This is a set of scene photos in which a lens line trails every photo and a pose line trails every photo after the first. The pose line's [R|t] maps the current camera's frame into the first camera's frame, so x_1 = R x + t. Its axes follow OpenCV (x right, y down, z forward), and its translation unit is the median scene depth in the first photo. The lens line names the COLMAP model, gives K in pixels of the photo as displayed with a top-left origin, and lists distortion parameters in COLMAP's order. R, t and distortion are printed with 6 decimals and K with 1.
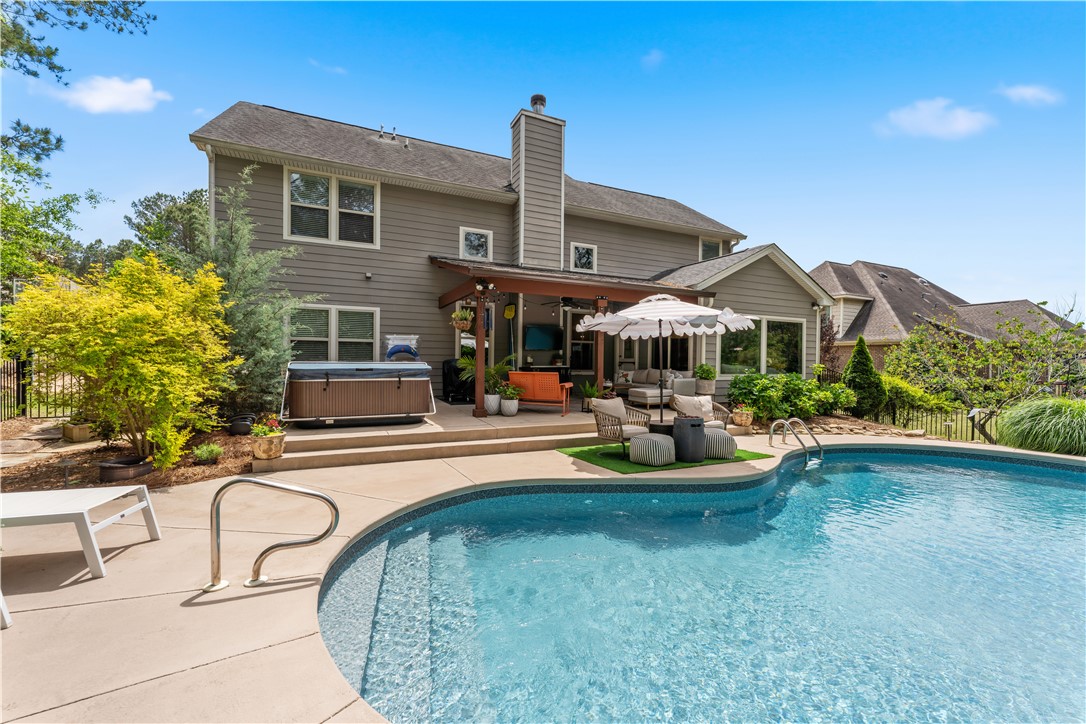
lens RADIAL K [[449.6, 0, 543.9], [0, 449.6, 359.1], [0, 0, 1]] dist [0.001916, 0.000552]
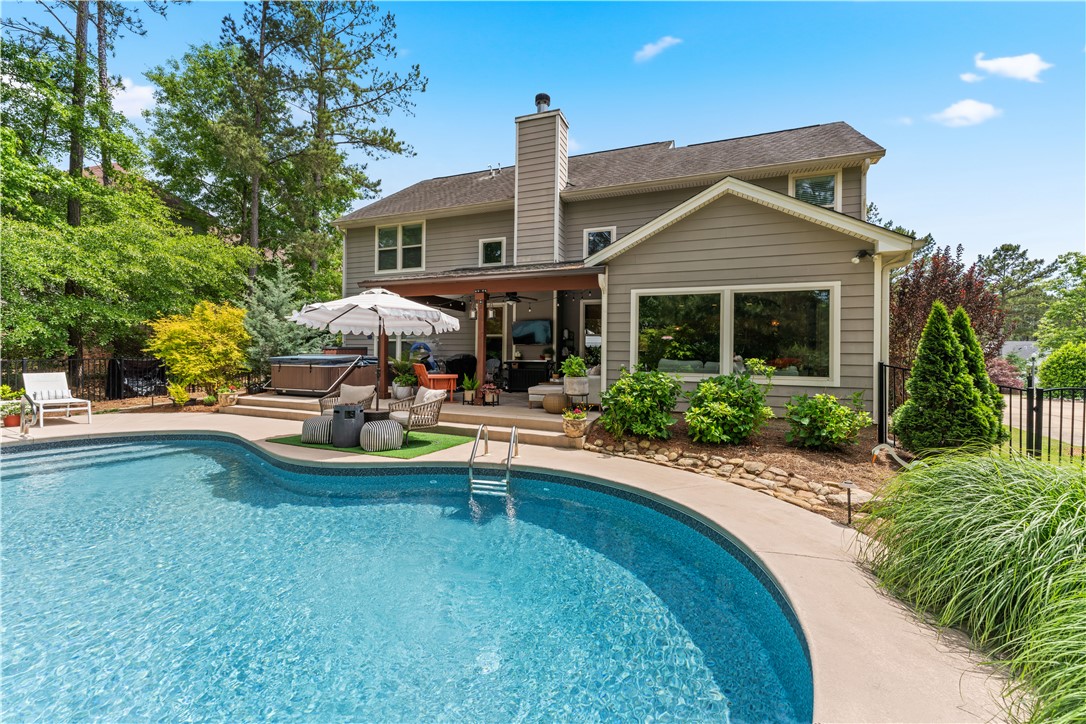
lens RADIAL K [[423.2, 0, 543.7], [0, 423.2, 363.2], [0, 0, 1]] dist [-0.002413, -0.000043]
pose [[0.703494, 0.010524, -0.710623, 0.734320], [0.000712, 0.999879, 0.015514, 0.009493], [0.710700, -0.011420, 0.703402, 0.350439]]
